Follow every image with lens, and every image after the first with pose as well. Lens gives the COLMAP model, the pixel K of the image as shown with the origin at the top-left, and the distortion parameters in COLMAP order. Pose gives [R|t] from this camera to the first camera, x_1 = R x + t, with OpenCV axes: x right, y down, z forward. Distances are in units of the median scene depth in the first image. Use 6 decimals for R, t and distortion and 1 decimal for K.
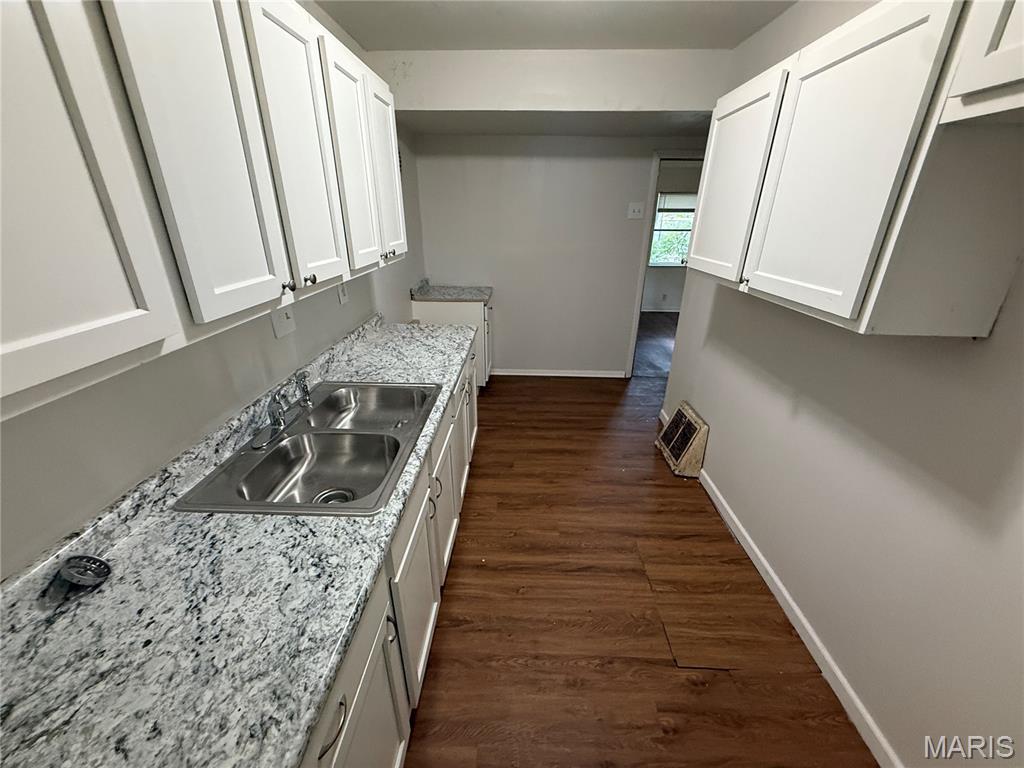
lens RADIAL K [[409.0, 0, 512.0], [0, 409.0, 384.0], [0, 0, 1]] dist [0.000567, 0.000162]
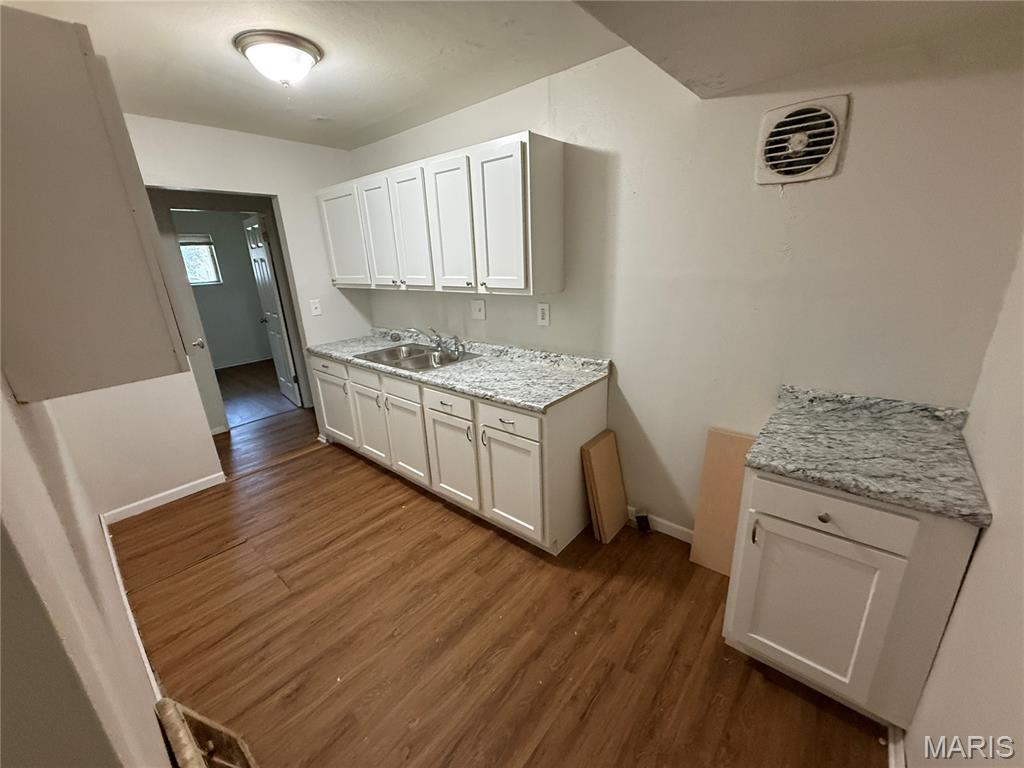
lens RADIAL K [[409.0, 0, 512.0], [0, 409.0, 384.0], [0, 0, 1]] dist [0.000567, 0.000162]
pose [[-0.625794, 0.252172, -0.738100, 0.527355], [-0.277912, 0.812103, 0.513082, -0.602399], [0.728798, 0.526210, -0.438128, 1.449026]]
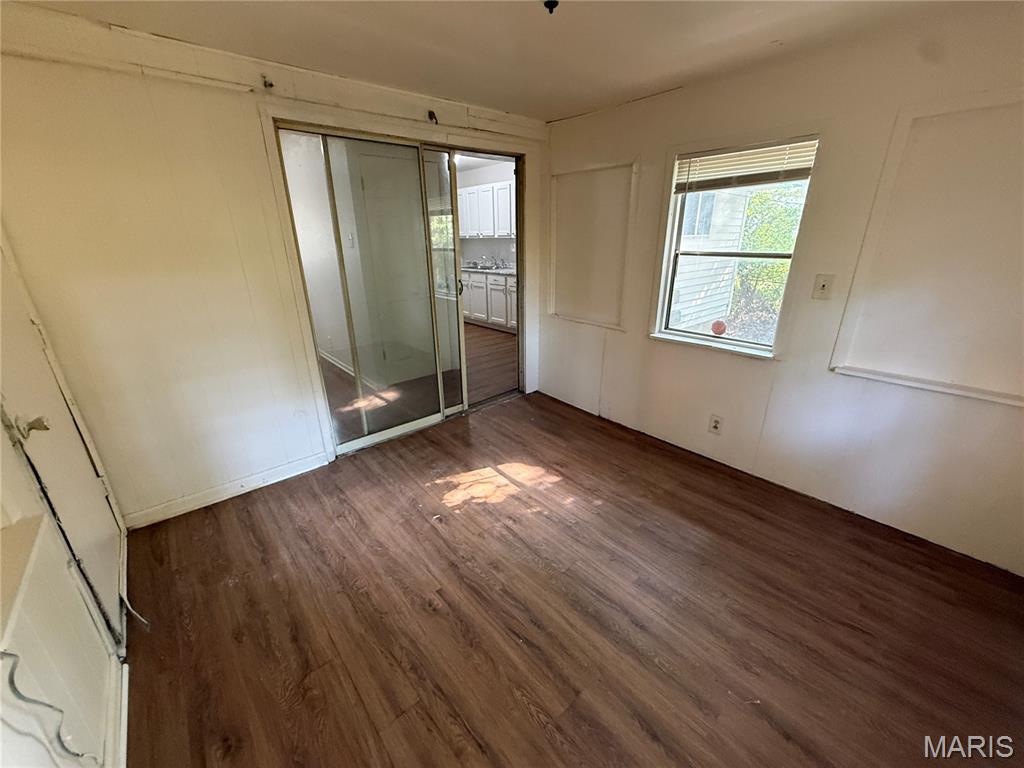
lens RADIAL K [[409.0, 0, 512.0], [0, 409.0, 384.0], [0, 0, 1]] dist [0.000567, 0.000162]
pose [[-0.735295, 0.237921, -0.634614, 1.649497], [-0.259702, 0.765979, 0.588074, -1.060772], [0.626016, 0.597218, -0.501432, 2.697258]]
